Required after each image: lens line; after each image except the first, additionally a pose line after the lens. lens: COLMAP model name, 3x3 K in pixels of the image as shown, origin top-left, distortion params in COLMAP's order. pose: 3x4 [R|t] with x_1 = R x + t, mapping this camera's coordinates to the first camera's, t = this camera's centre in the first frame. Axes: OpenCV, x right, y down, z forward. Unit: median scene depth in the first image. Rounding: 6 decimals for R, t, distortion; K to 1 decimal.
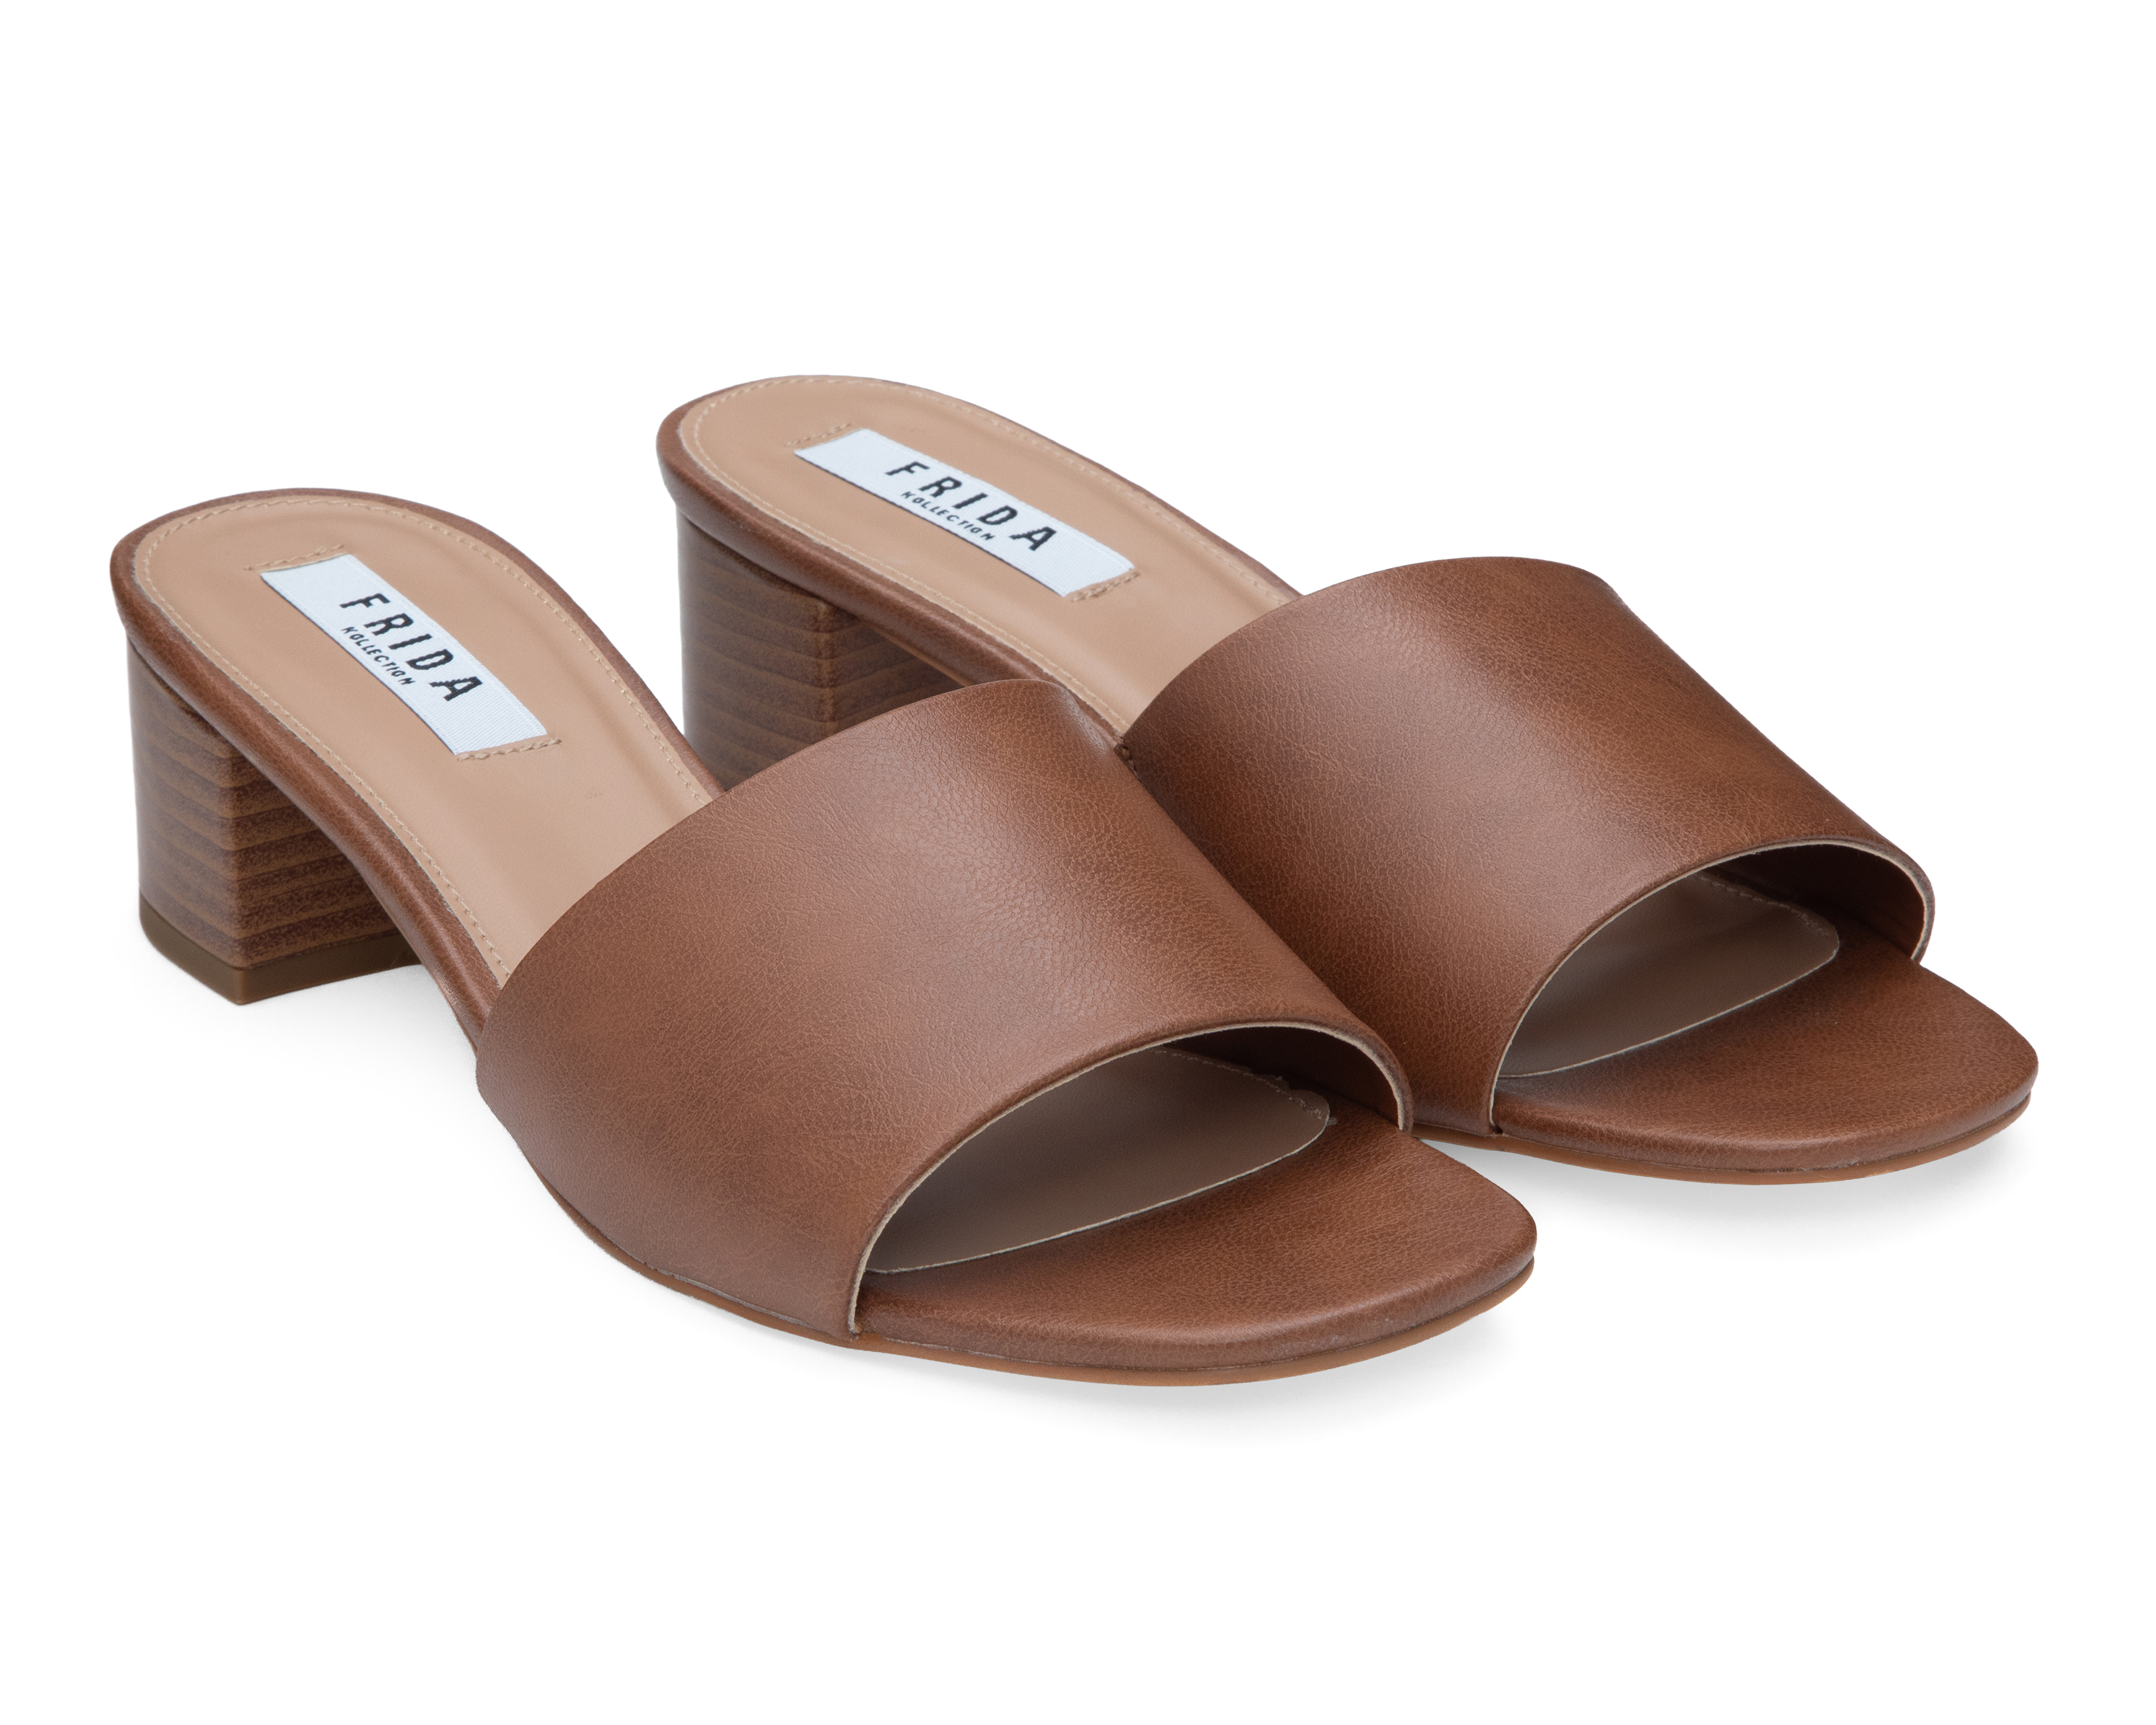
lens RADIAL K [[6227.0, 0, 1076.8], [0, 6227.0, 862.8], [0, 0, 1]] dist [0.084085, 0.000000]
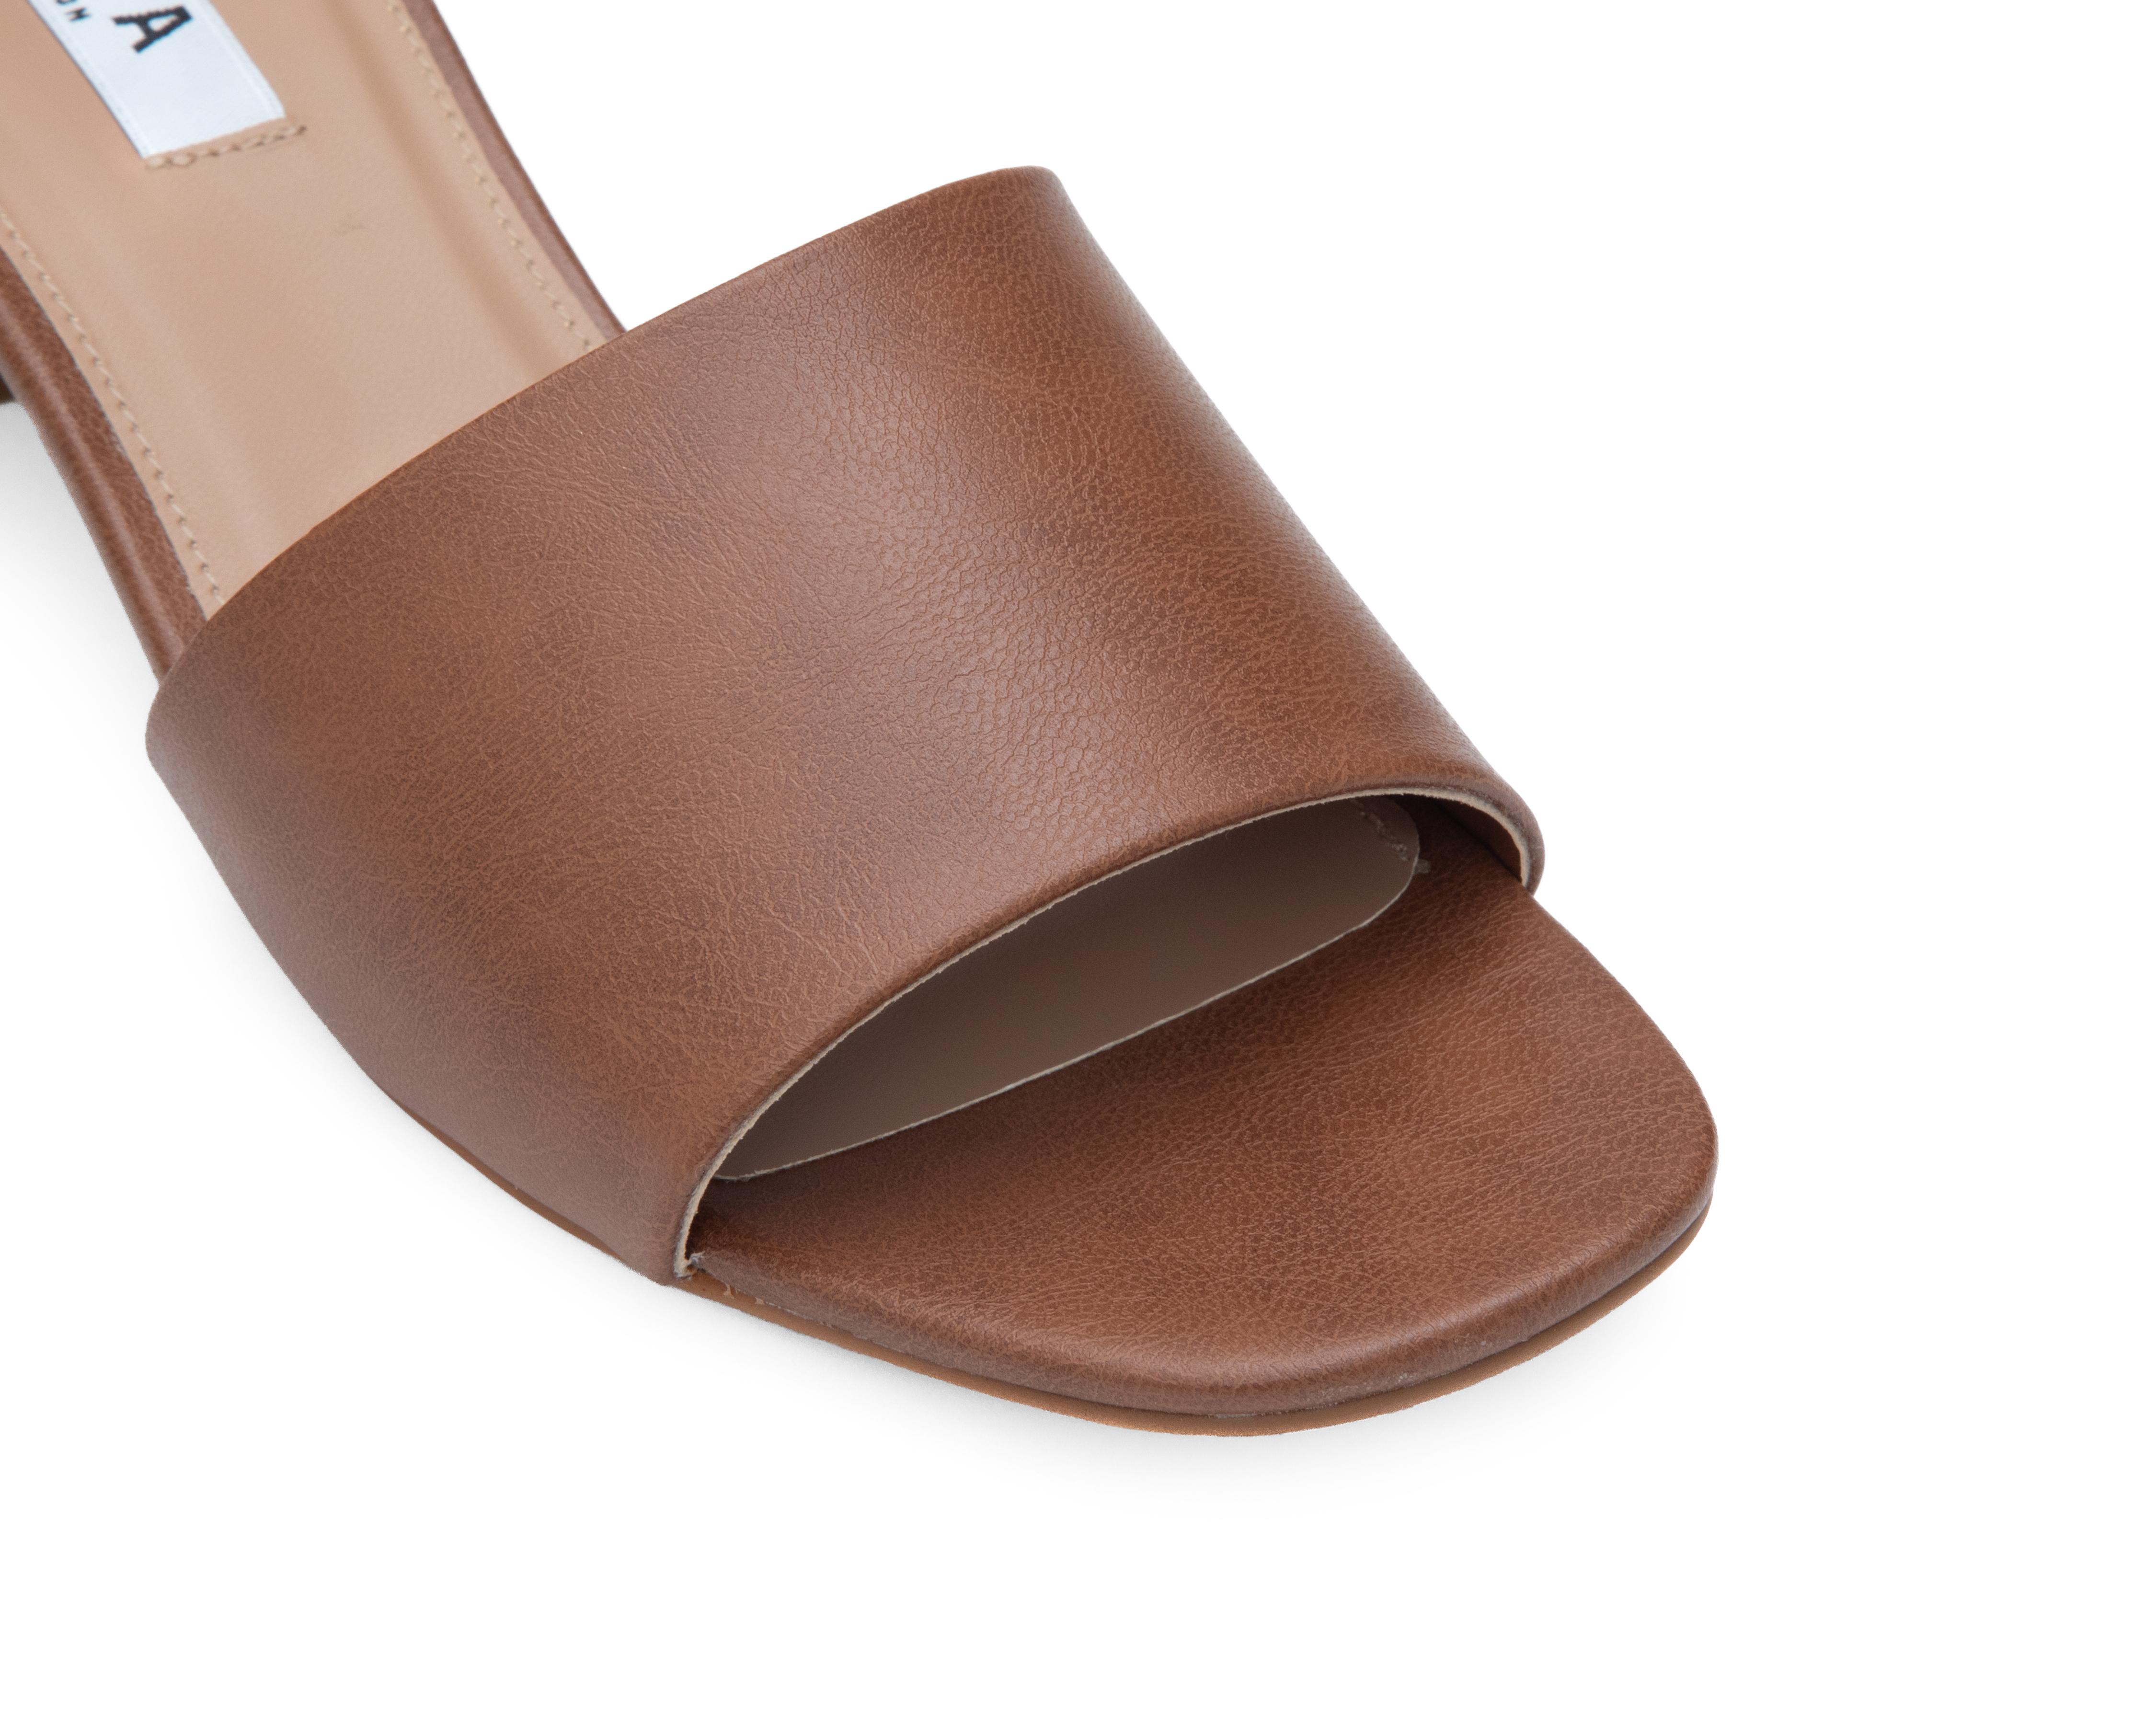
lens RADIAL K [[6996.0, 0, 1080.4], [0, 6996.0, 861.7], [0, 0, 1]] dist [0.234160, 0.000000]
pose [[0.999537, 0.024718, -0.017723, 0.018312], [-0.019552, 0.968535, 0.248109, -0.150974], [0.023298, -0.247647, 0.968570, 0.282161]]
